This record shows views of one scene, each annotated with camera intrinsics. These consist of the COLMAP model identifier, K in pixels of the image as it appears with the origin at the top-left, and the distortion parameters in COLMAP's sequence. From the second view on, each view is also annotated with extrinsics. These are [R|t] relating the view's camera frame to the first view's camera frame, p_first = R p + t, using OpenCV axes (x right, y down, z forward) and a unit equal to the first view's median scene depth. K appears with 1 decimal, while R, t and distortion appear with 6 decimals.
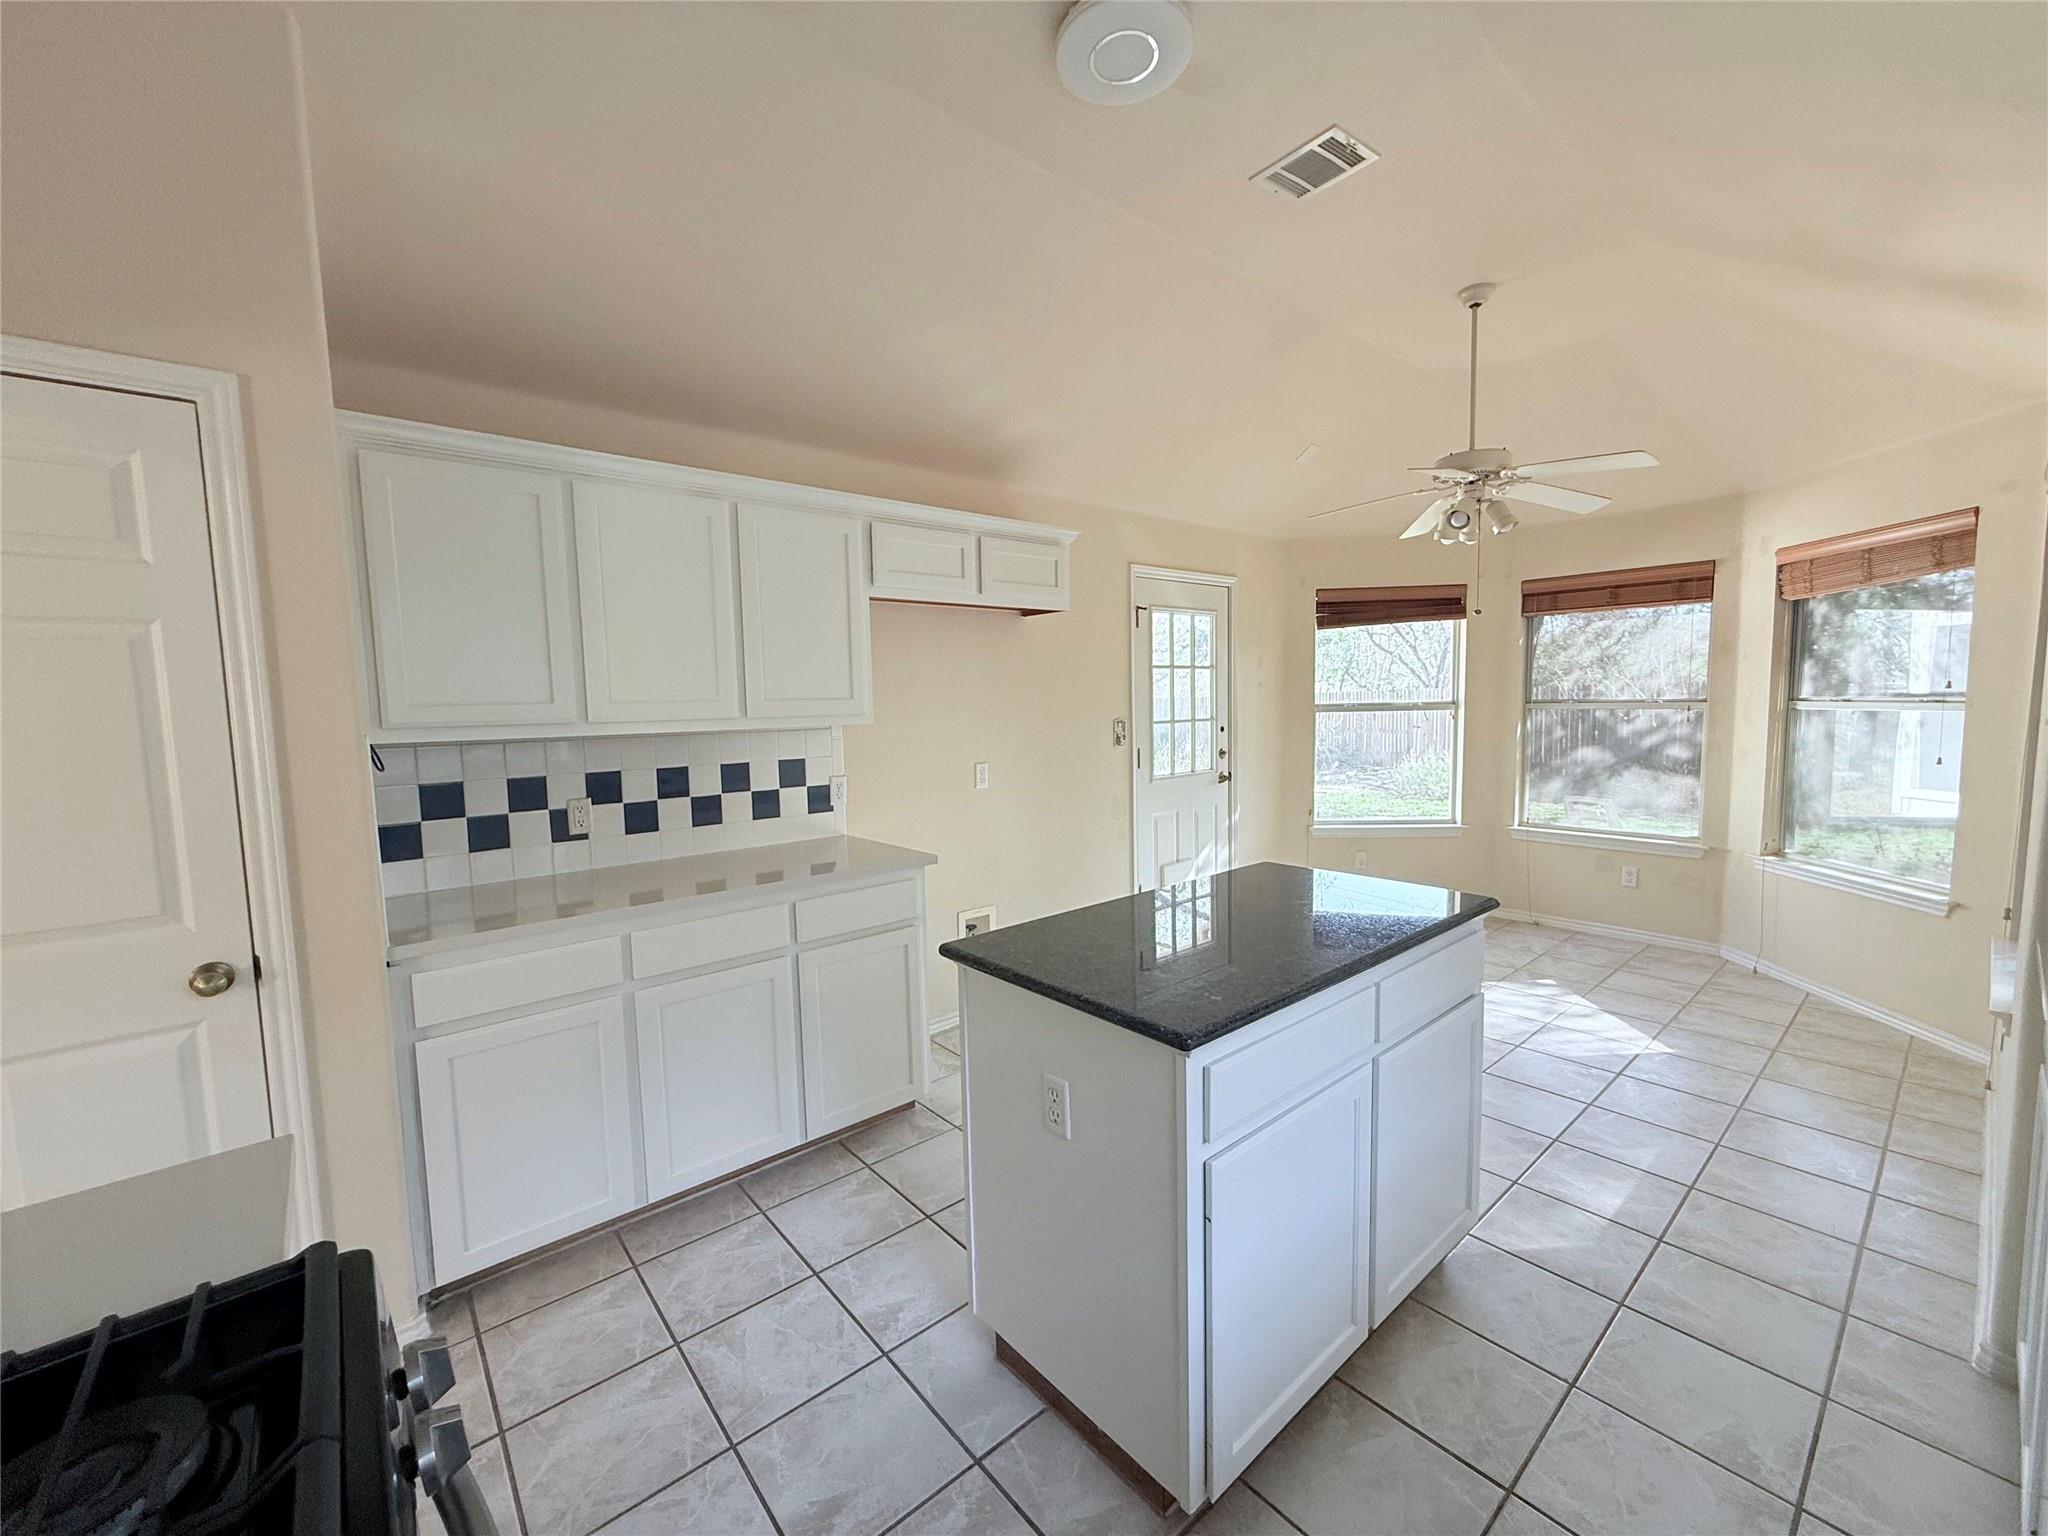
lens RADIAL K [[815.6, 0, 1016.9], [0, 815.6, 769.2], [0, 0, 1]] dist [0.002331, -0.000943]
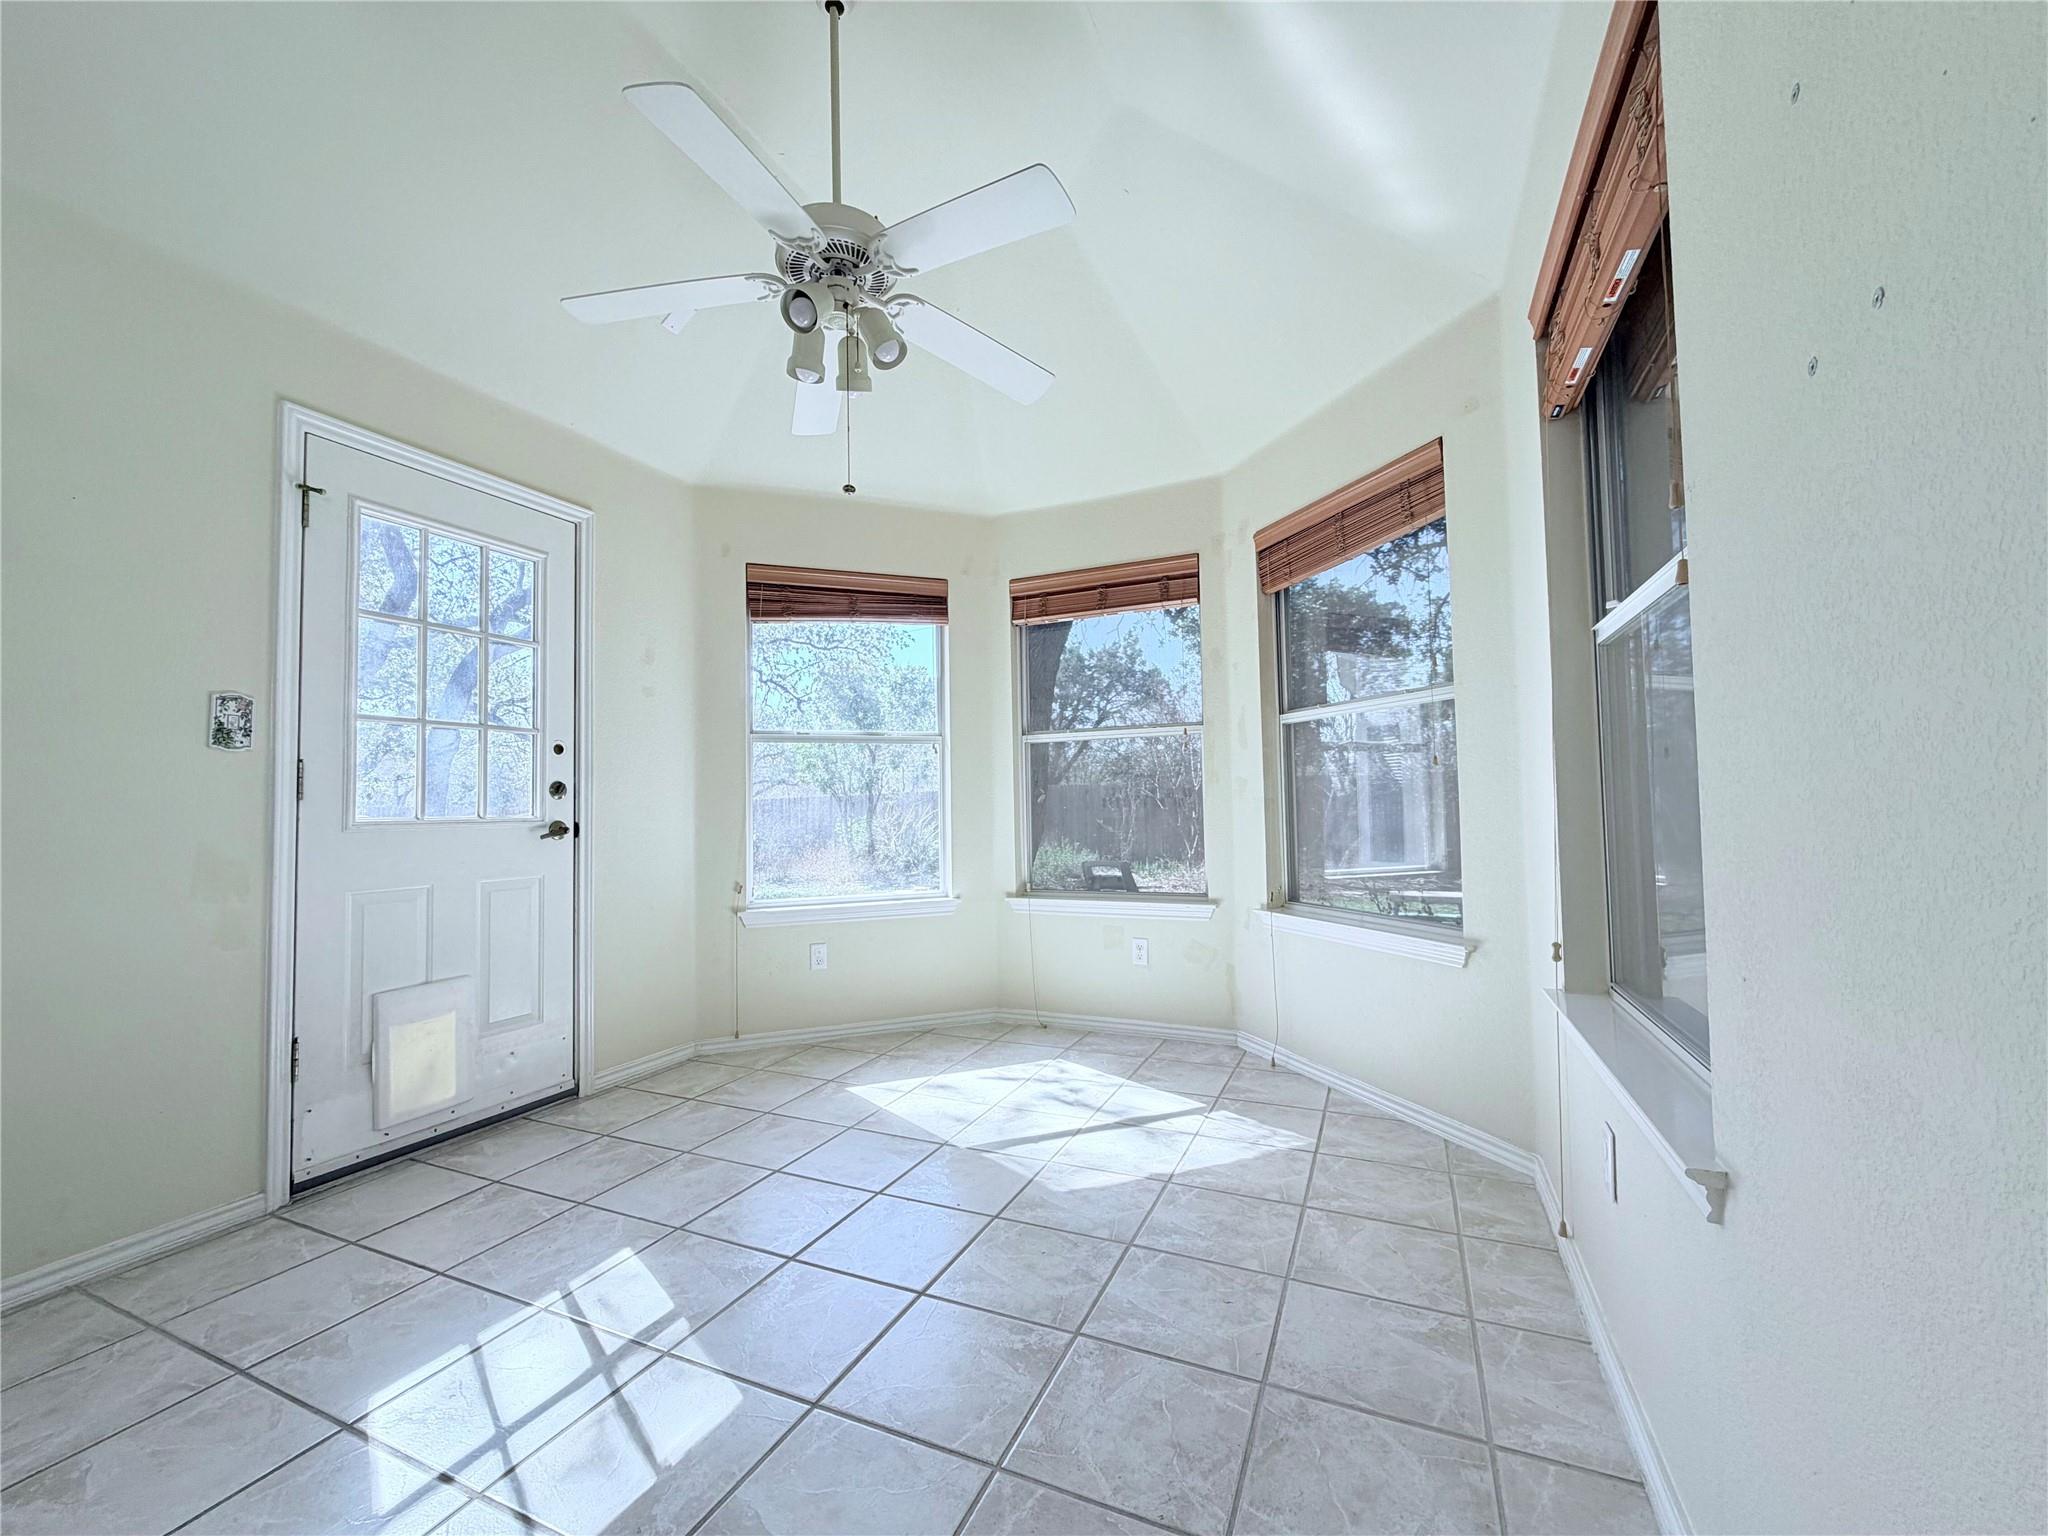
lens RADIAL K [[814.7, 0, 1021.2], [0, 814.7, 772.1], [0, 0, 1]] dist [-0.002211, -0.000104]
pose [[0.903717, 0.023077, 0.427509, 0.345319], [0.036615, 0.990722, -0.130882, 0.066322], [-0.426563, 0.133933, 0.894487, 0.369436]]
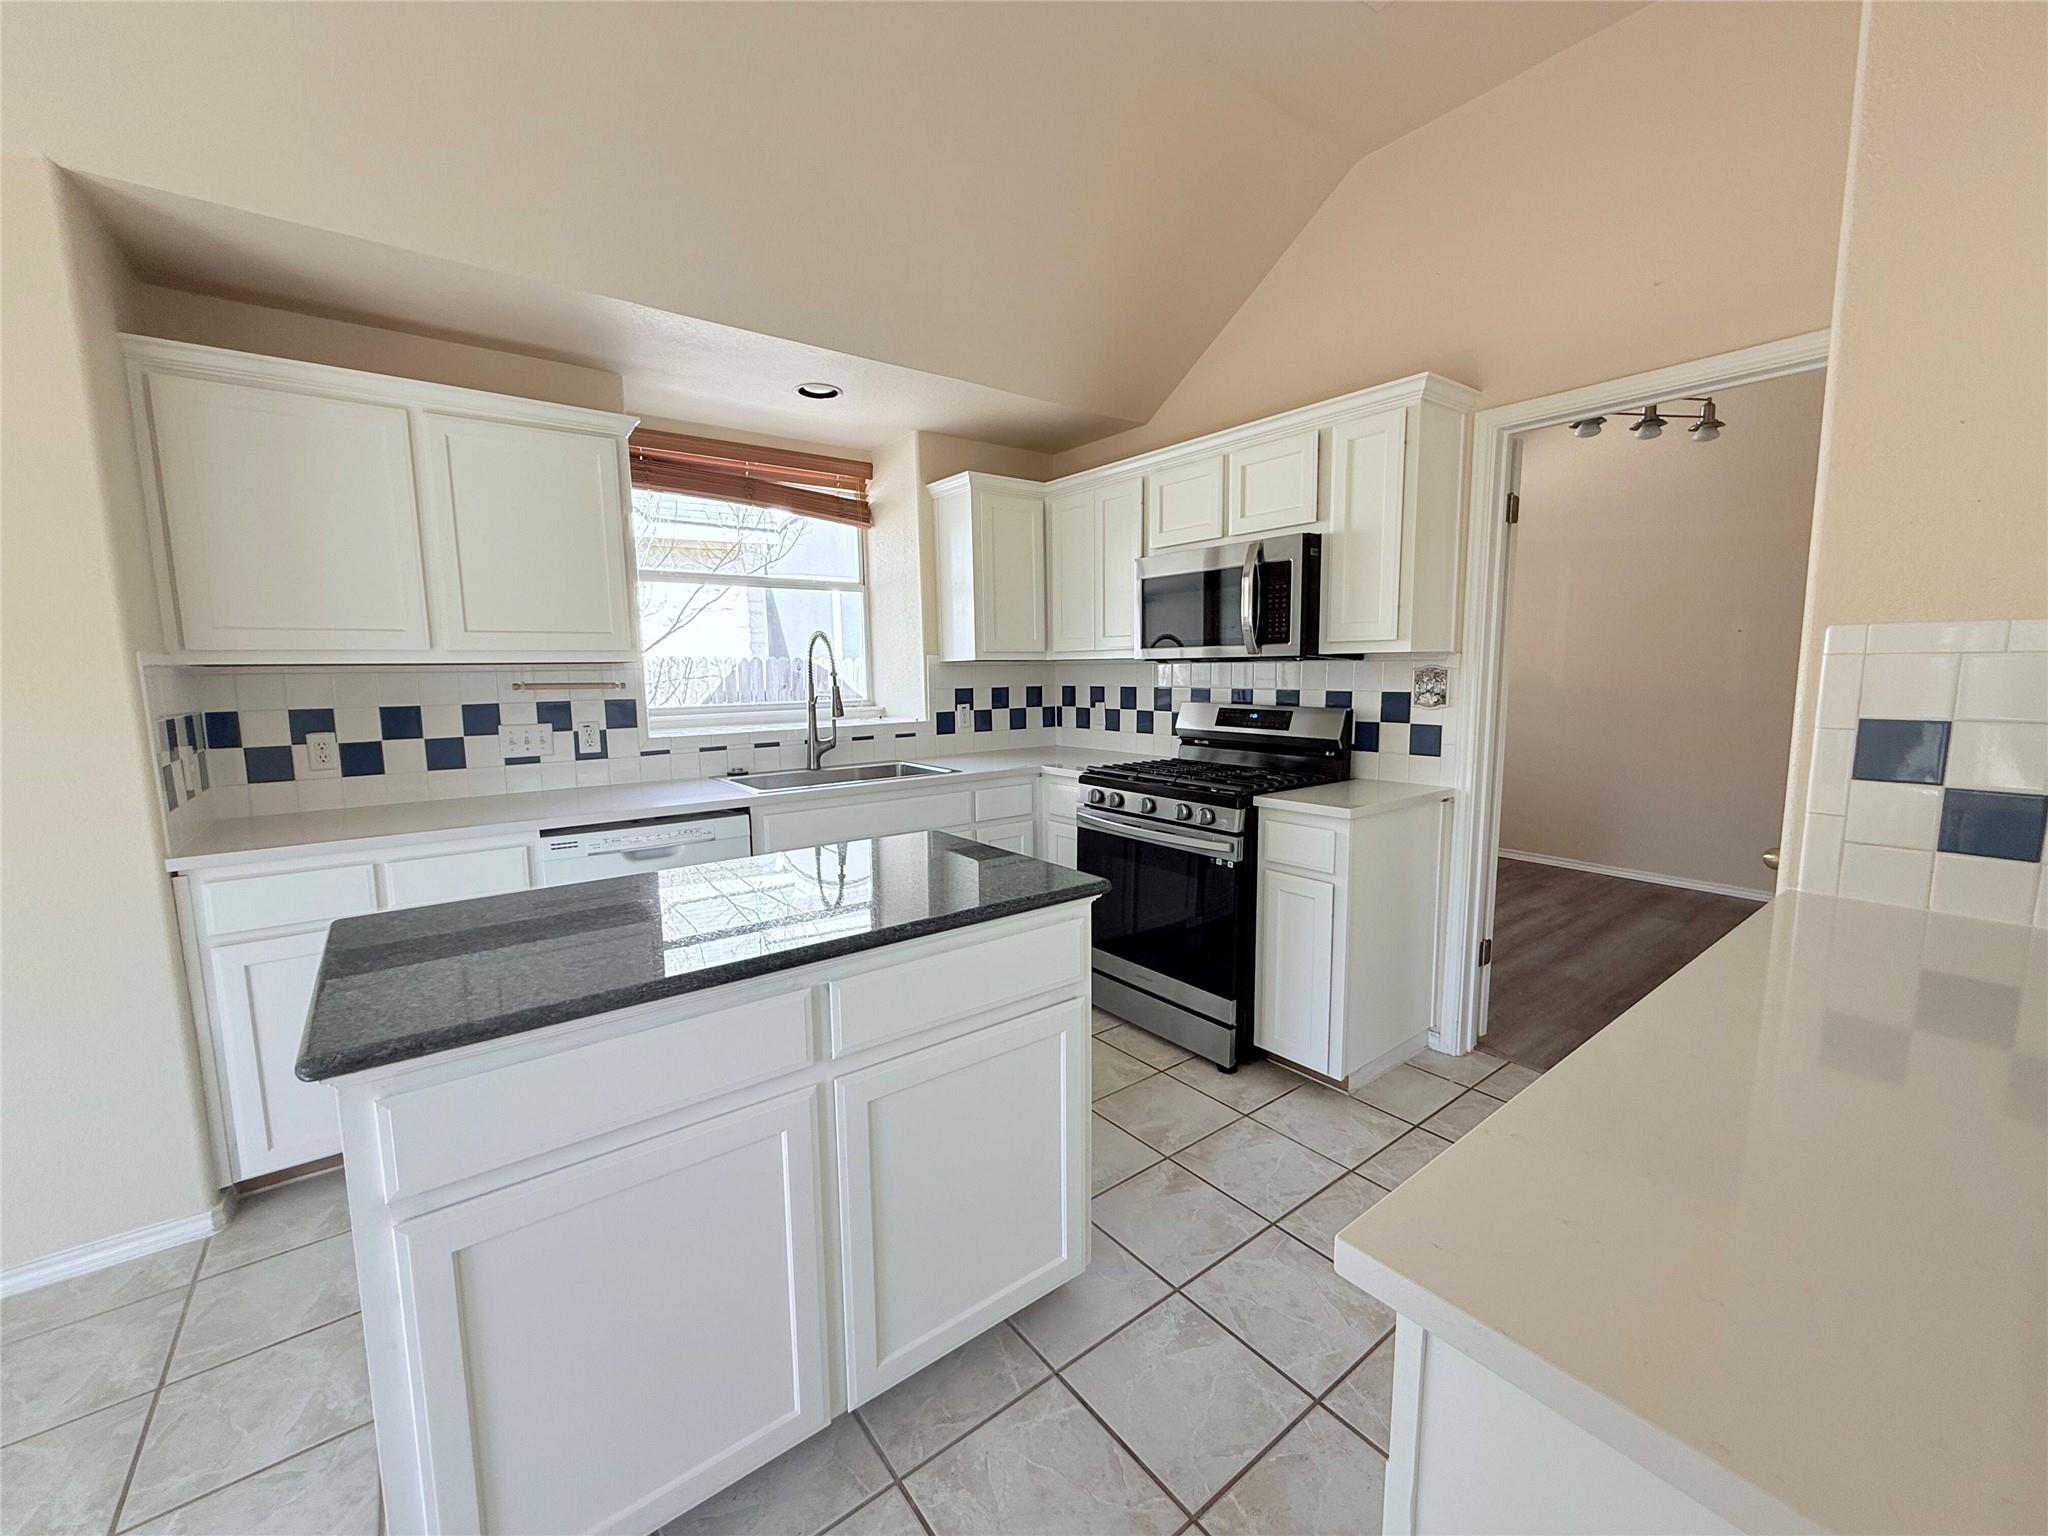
lens RADIAL K [[815.6, 0, 1016.8], [0, 815.6, 768.7], [0, 0, 1]] dist [0.002331, -0.000943]
pose [[-0.998139, 0.028130, 0.054096, -0.016978], [0.038794, 0.977464, 0.207505, -0.044558], [-0.047039, 0.209217, -0.976737, 0.781393]]
